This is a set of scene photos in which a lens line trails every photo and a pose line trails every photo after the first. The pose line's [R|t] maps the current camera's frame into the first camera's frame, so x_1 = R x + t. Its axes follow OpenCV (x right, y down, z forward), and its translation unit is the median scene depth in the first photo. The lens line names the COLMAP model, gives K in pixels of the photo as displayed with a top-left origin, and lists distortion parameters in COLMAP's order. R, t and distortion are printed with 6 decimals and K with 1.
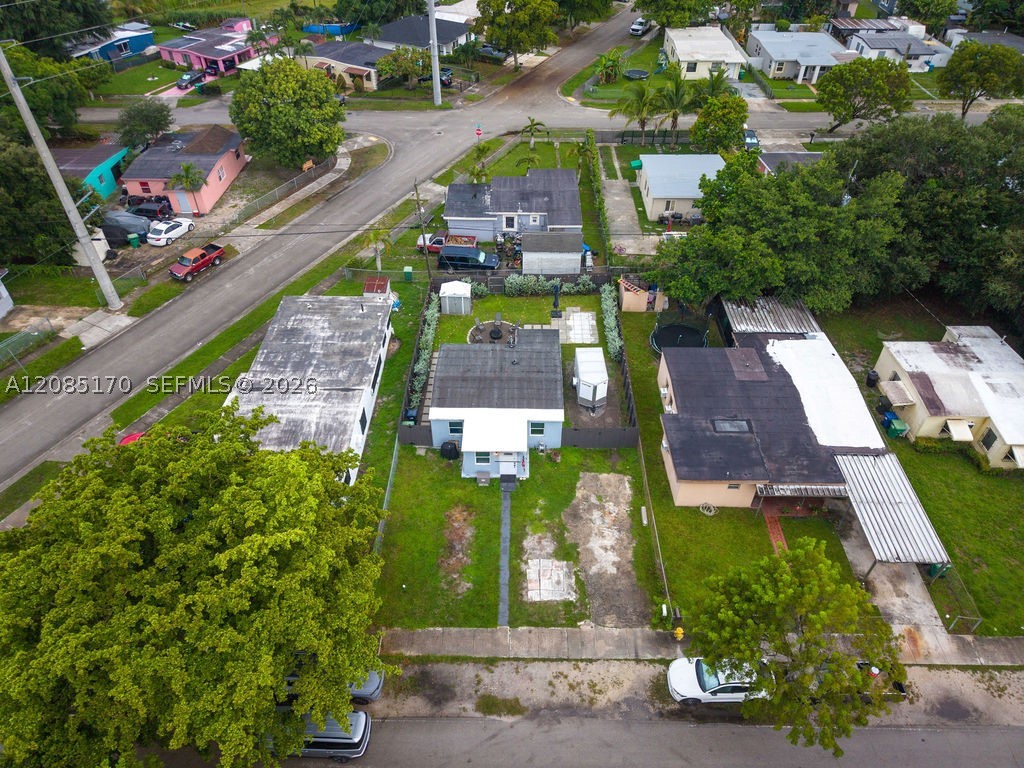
lens RADIAL K [[684.6, 0, 512.0], [0, 684.6, 384.0], [0, 0, 1]] dist [0.035927, -0.034381]
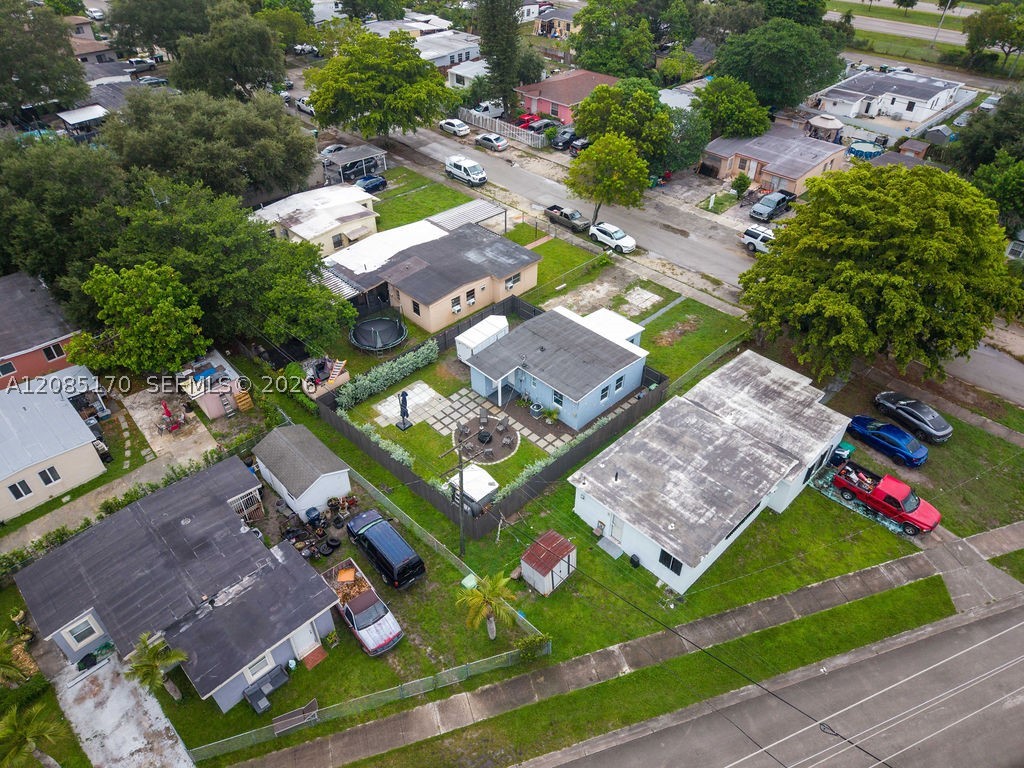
lens RADIAL K [[683.1, 0, 512.0], [0, 683.1, 384.0], [0, 0, 1]] dist [0.055616, -0.068311]
pose [[-0.709572, -0.447700, 0.544125, -0.571036], [0.466652, 0.280021, 0.838942, -0.941044], [-0.527961, 0.849207, 0.010225, 1.103004]]
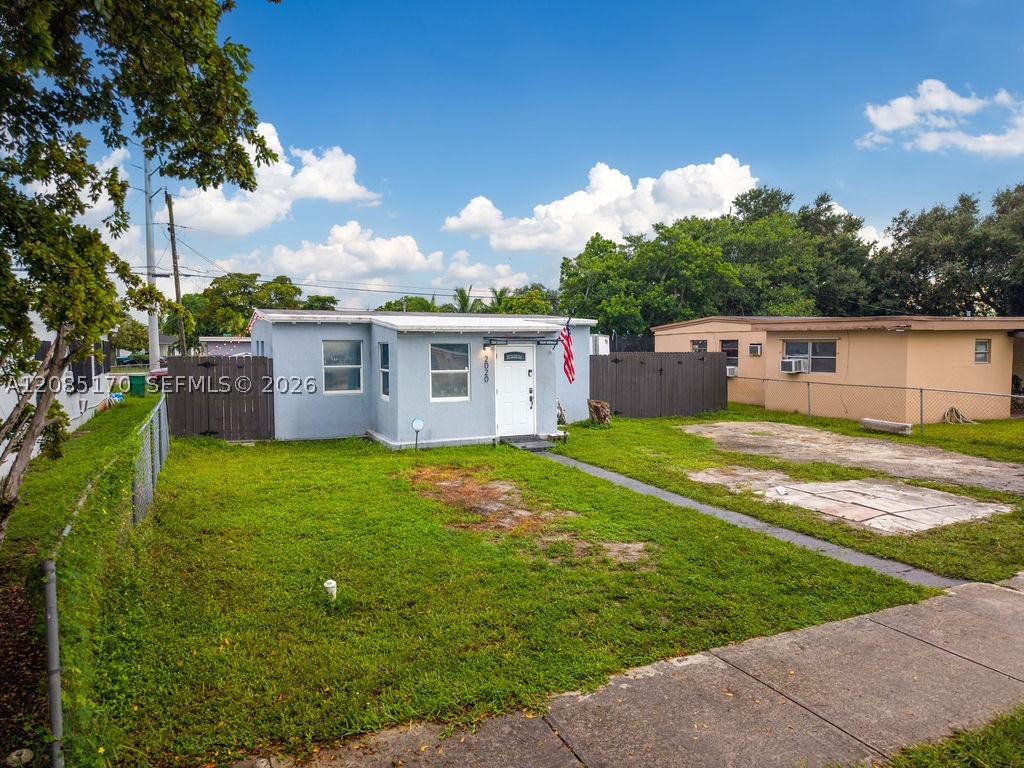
lens RADIAL K [[684.6, 0, 512.0], [0, 684.6, 384.0], [0, 0, 1]] dist [0.035927, -0.034381]
pose [[0.904252, -0.029457, 0.425982, -0.155612], [0.287358, 0.779887, -0.556059, 0.300965], [-0.315838, 0.625227, 0.713679, 0.695467]]
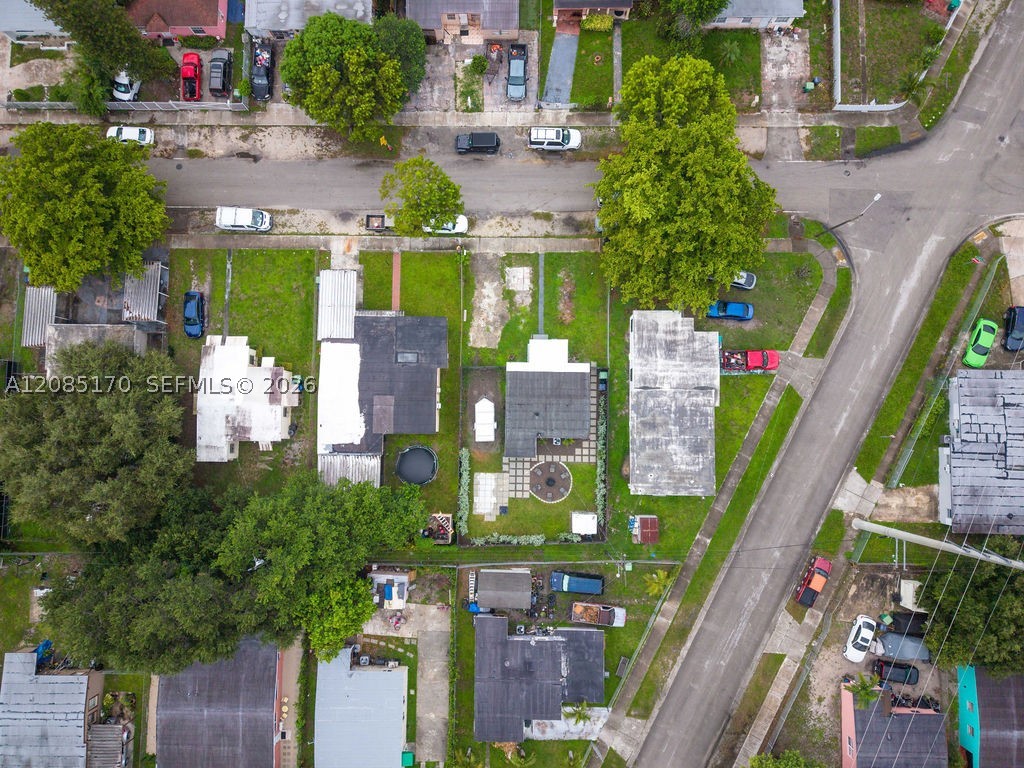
lens RADIAL K [[676.3, 0, 512.0], [0, 676.3, 384.0], [0, 0, 1]] dist [0.098089, -0.147496]
pose [[-0.999870, 0.003693, 0.015716, 0.036980], [0.010269, -0.605661, 0.795657, -1.214756], [0.012457, 0.795714, 0.605544, 0.054304]]
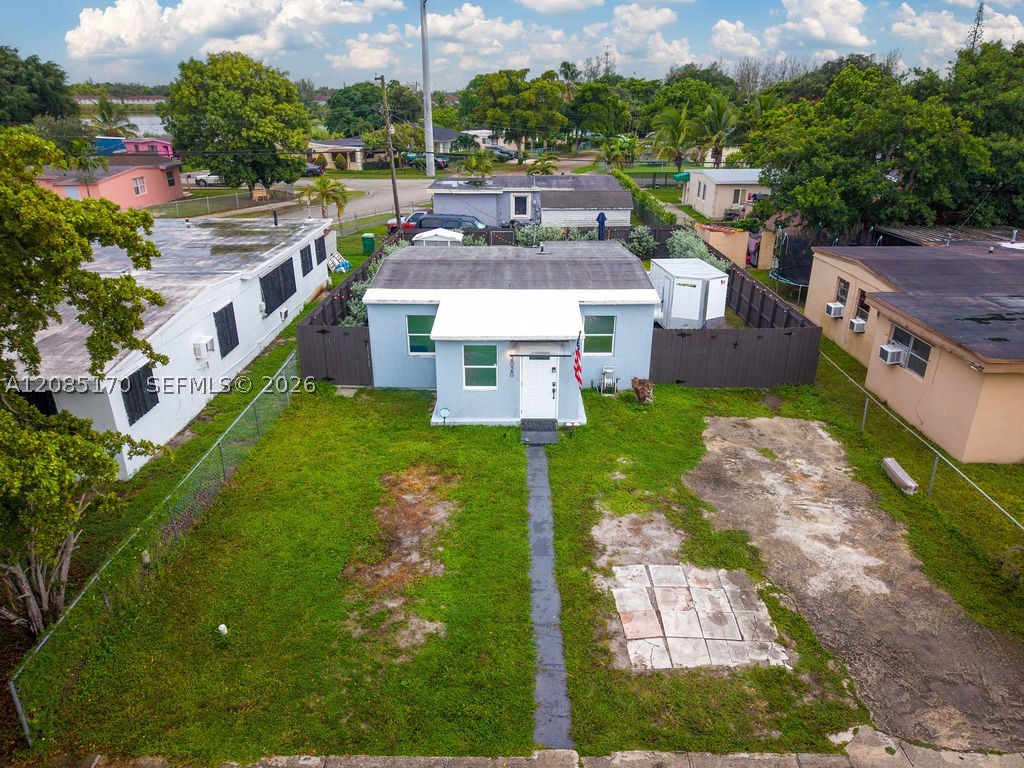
lens RADIAL K [[688.8, 0, 512.0], [0, 688.8, 384.0], [0, 0, 1]] dist [0.004476, -0.006747]
pose [[0.999980, -0.002350, 0.005804, -0.024097], [0.004101, 0.946252, -0.323404, 0.242350], [-0.004732, 0.323422, 0.946243, 0.559061]]
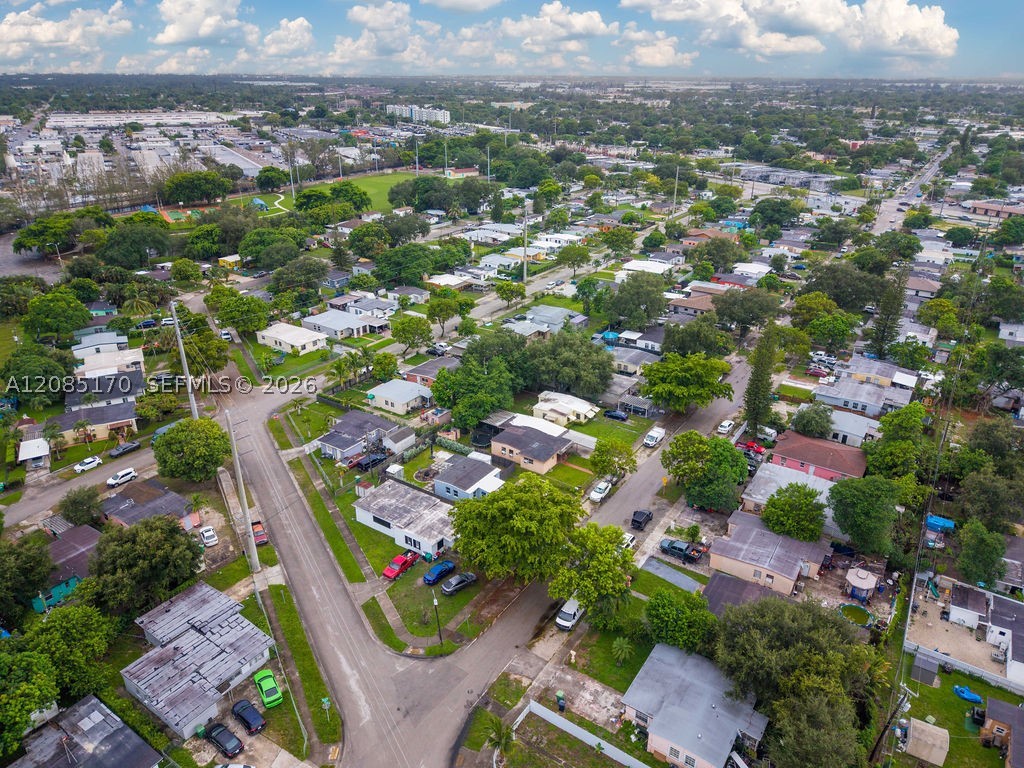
lens RADIAL K [[676.1, 0, 512.0], [0, 676.1, 384.0], [0, 0, 1]] dist [0.090311, -0.116051]
pose [[0.546420, -0.344116, 0.763550, -1.721525], [0.551911, 0.833681, -0.019242, -0.144984], [-0.629936, 0.431926, 0.645462, -0.838956]]
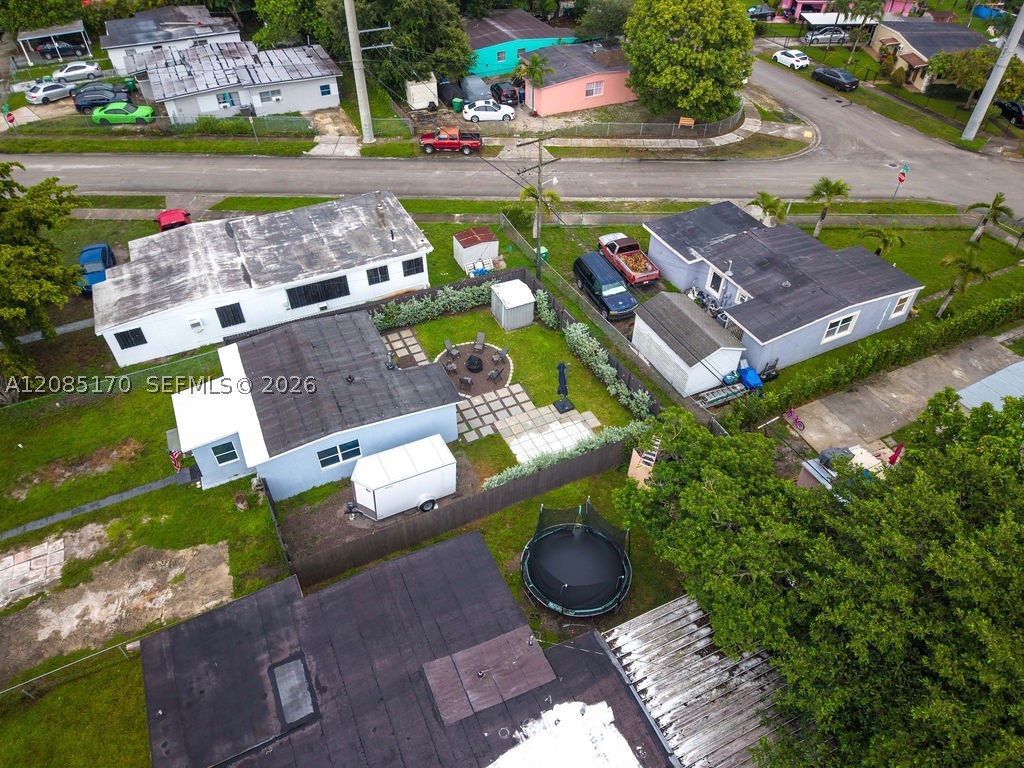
lens RADIAL K [[684.6, 0, 512.0], [0, 684.6, 384.0], [0, 0, 1]] dist [0.035927, -0.034381]
pose [[0.447911, 0.608576, -0.654990, 0.563208], [-0.593438, 0.750309, 0.291321, -0.344516], [0.668735, 0.258210, 0.697223, 0.648457]]
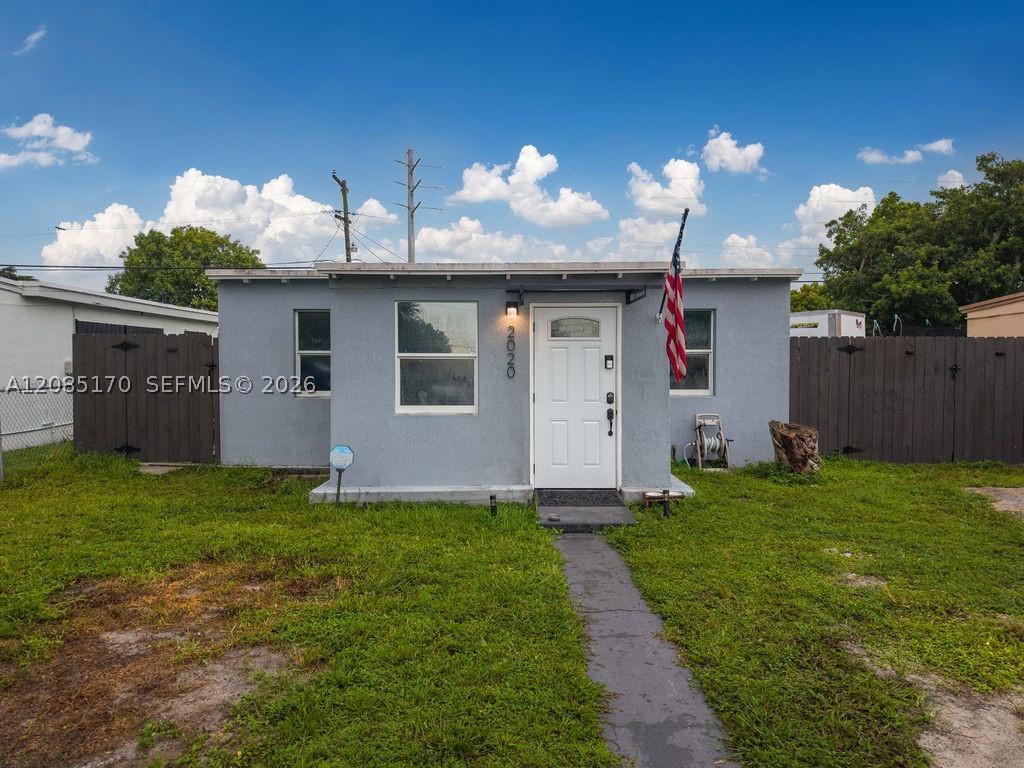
lens RADIAL K [[688.8, 0, 512.0], [0, 688.8, 384.0], [0, 0, 1]] dist [0.004476, -0.006747]
pose [[0.999680, -0.004236, 0.024928, -0.025811], [0.019142, 0.770931, -0.636630, 0.216935], [-0.016521, 0.636904, 0.770766, 0.811280]]
